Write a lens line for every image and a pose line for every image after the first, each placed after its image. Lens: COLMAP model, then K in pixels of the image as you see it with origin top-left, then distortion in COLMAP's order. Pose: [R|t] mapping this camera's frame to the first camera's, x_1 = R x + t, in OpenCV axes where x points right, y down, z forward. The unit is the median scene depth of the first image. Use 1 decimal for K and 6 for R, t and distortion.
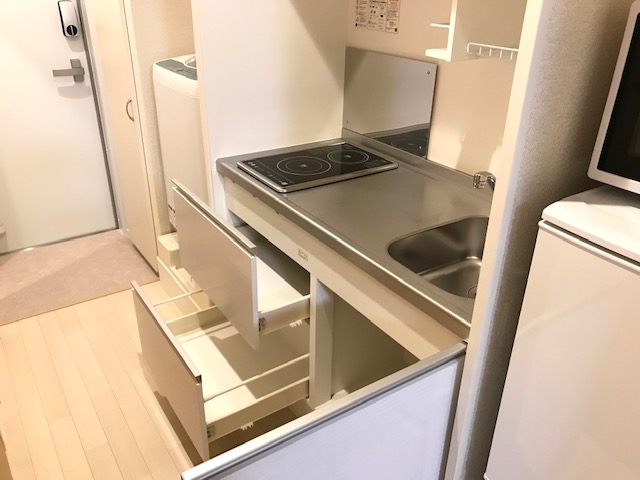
lens RADIAL K [[527.2, 0, 317.9], [0, 527.2, 239.8], [0, 0, 1]] dist [-0.002970, 0.000372]
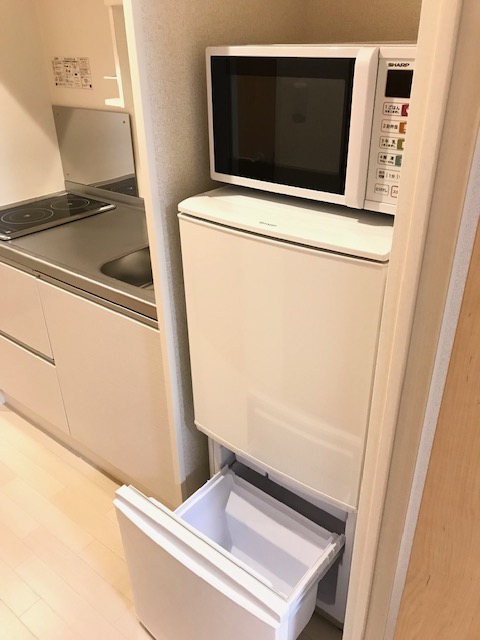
lens RADIAL K [[527.2, 0, 243.3], [0, 527.2, 319.9], [0, 0, 1]] dist [-0.002970, 0.000372]
pose [[0.952830, -0.170466, 0.251110, 0.093119], [0.163635, 0.985353, 0.047999, 0.097941], [-0.255614, -0.004644, 0.966768, -0.183095]]
